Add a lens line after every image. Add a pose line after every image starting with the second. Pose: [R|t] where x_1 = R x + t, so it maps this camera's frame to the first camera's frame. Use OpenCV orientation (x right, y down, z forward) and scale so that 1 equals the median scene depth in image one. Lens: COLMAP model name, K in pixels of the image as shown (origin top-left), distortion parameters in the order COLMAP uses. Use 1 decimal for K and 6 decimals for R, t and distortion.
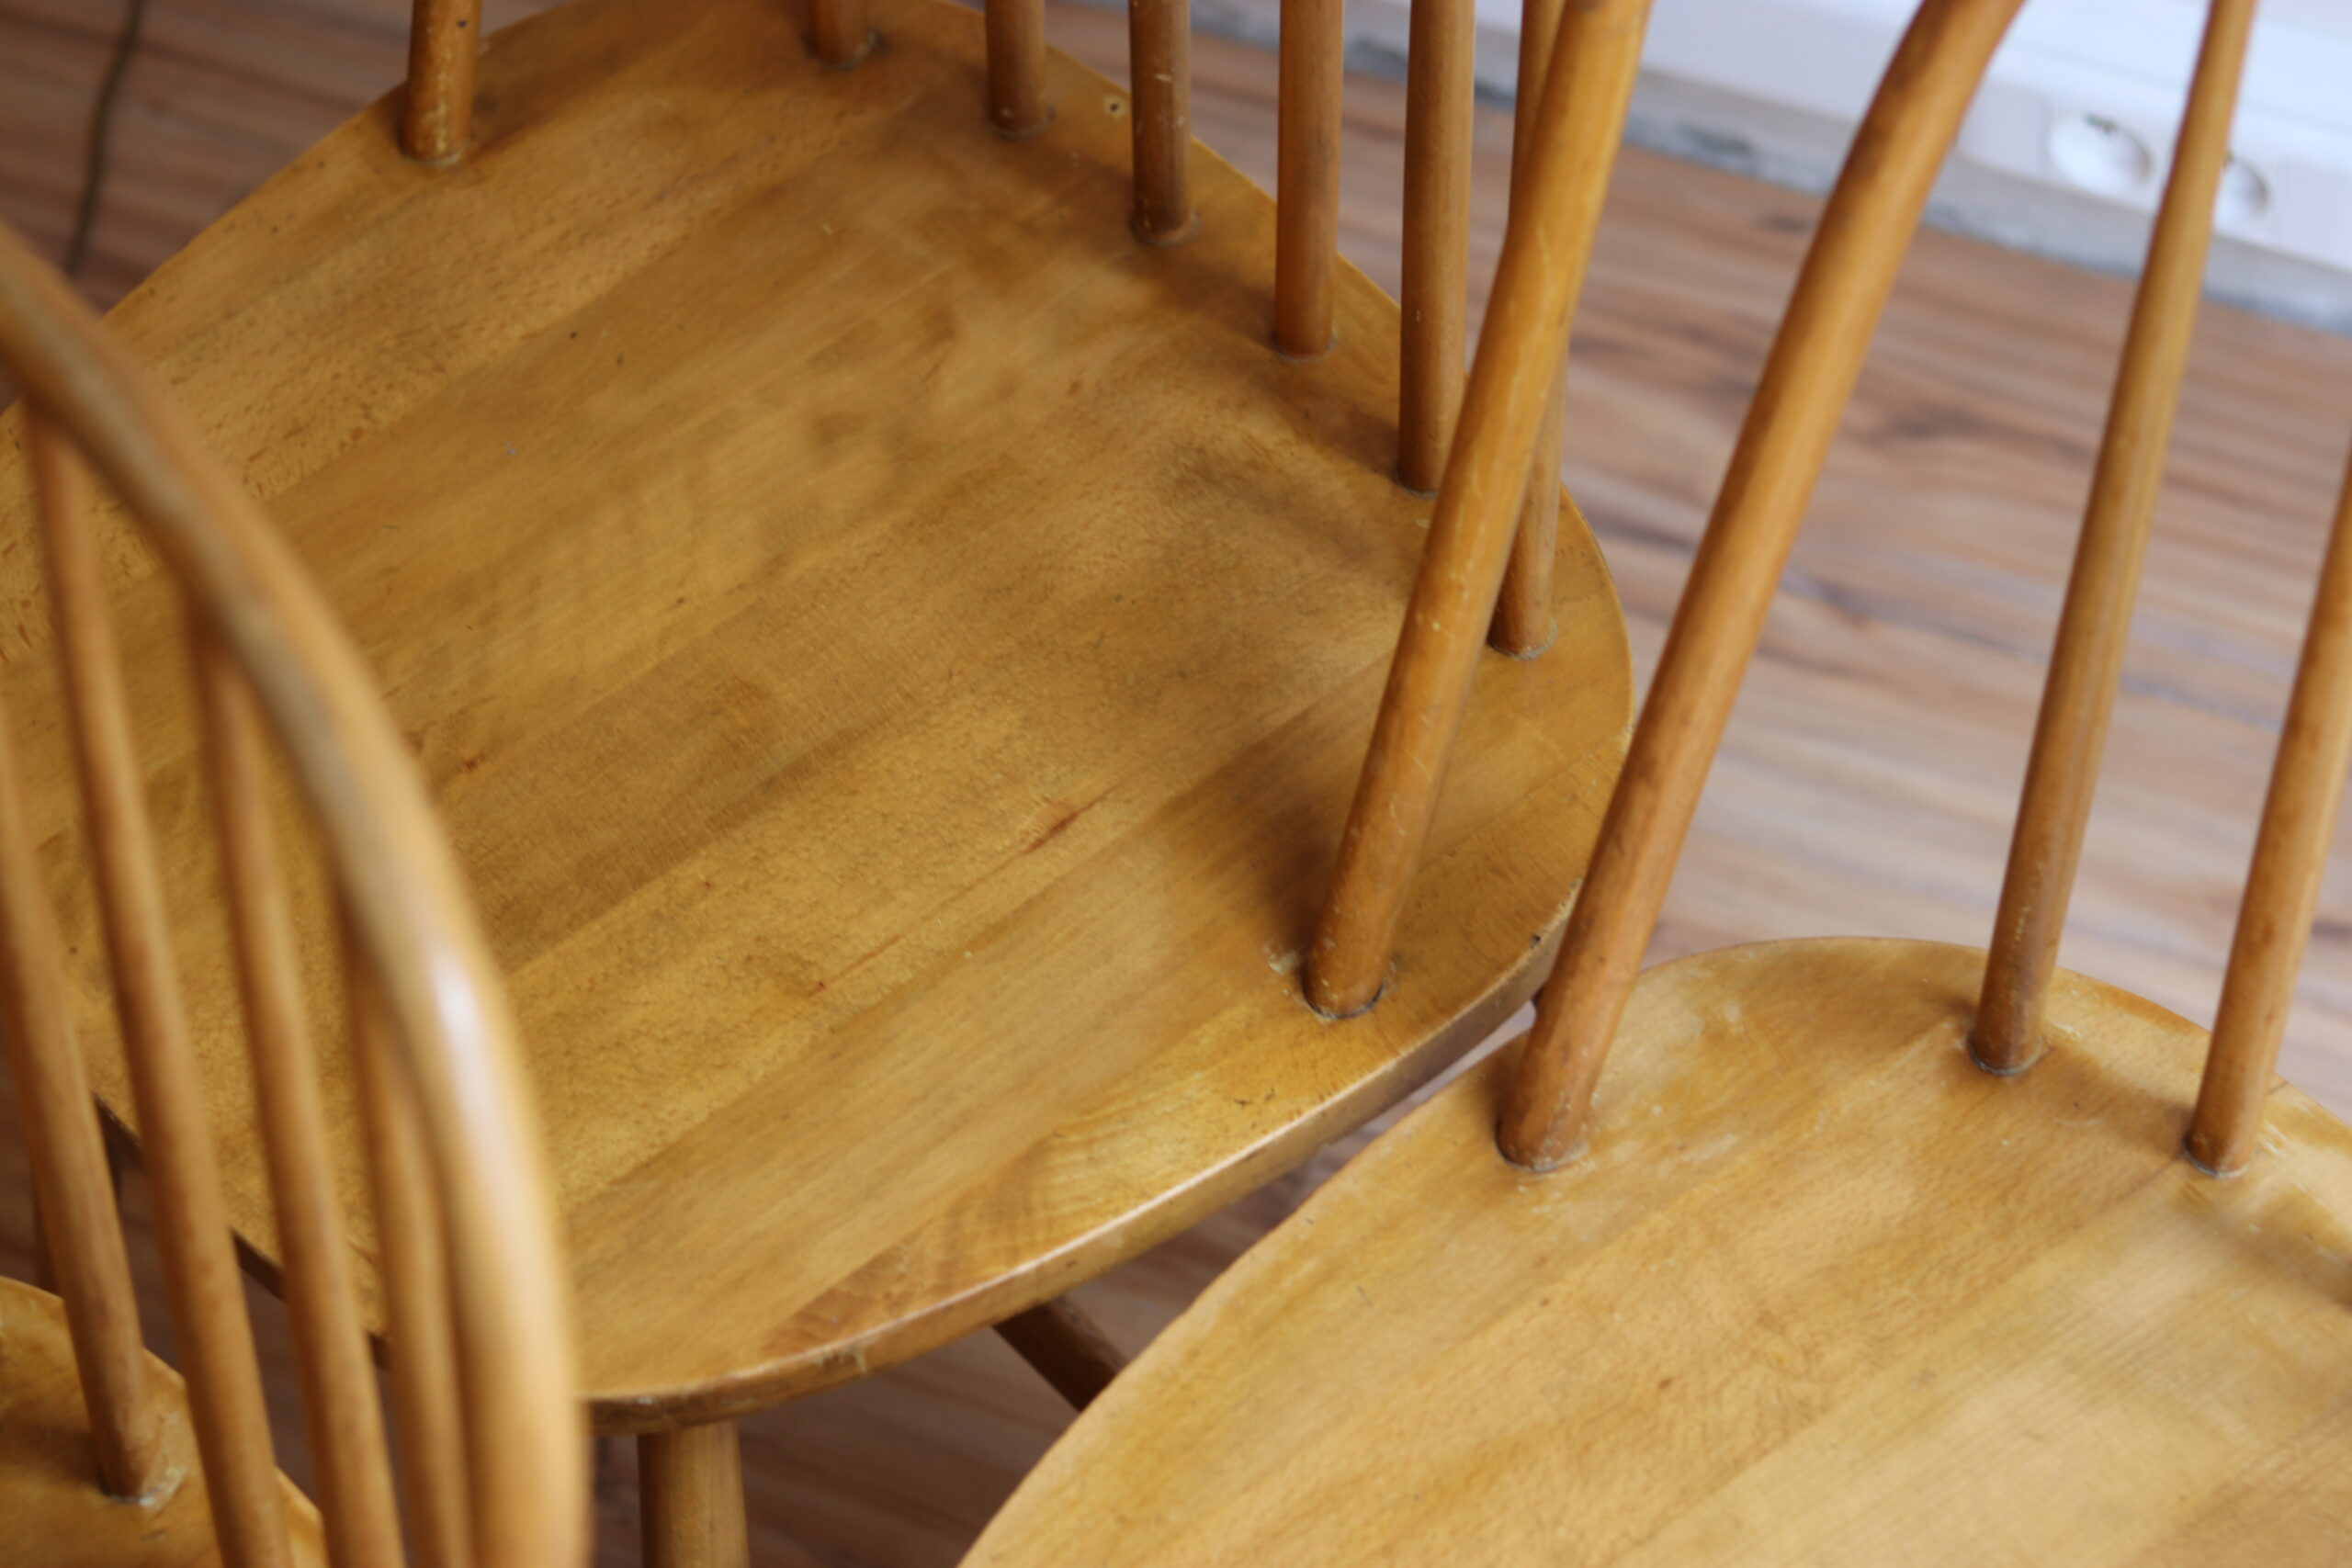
lens RADIAL K [[5577.3, 0, 1189.9], [0, 5577.3, 780.9], [0, 0, 1]] dist [-0.101005, 0.000000]
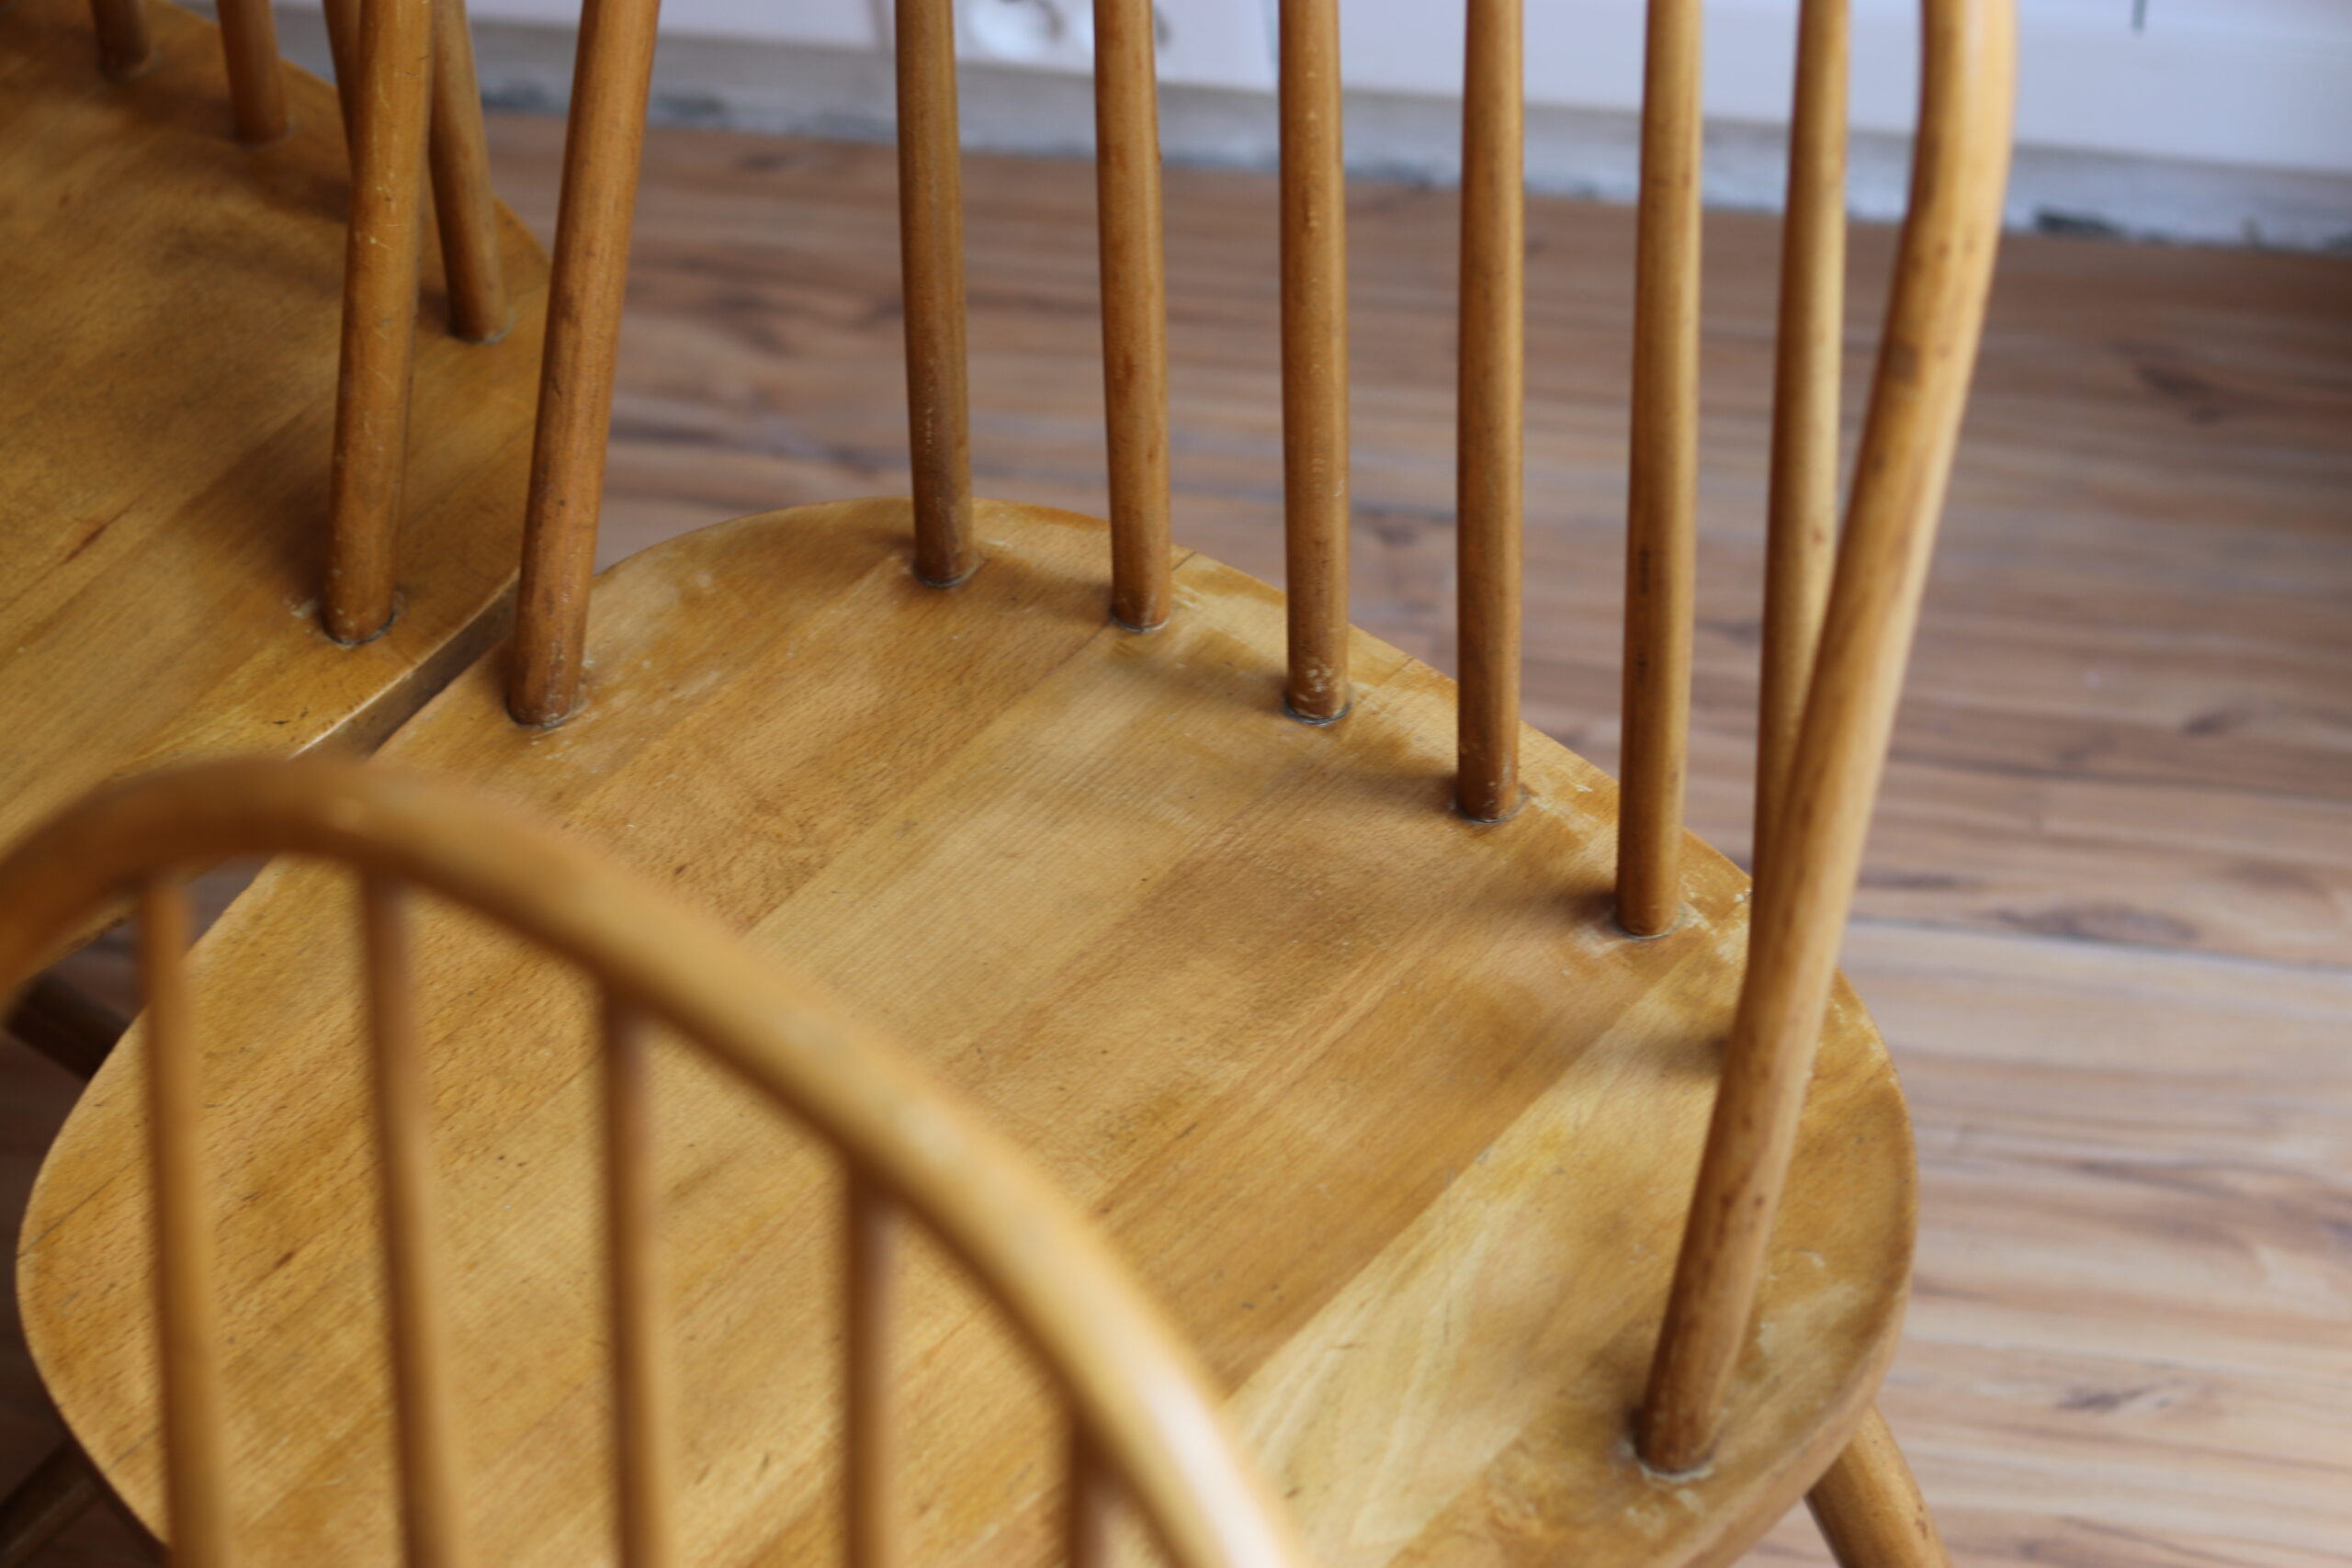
lens RADIAL K [[5577.3, 0, 1162.8], [0, 5577.3, 788.1], [0, 0, 1]] dist [-0.101005, 0.000000]
pose [[0.980050, -0.153038, 0.126811, 0.040090], [0.166119, 0.981031, -0.099911, 0.215257], [-0.109115, 0.118983, 0.986882, -0.114341]]
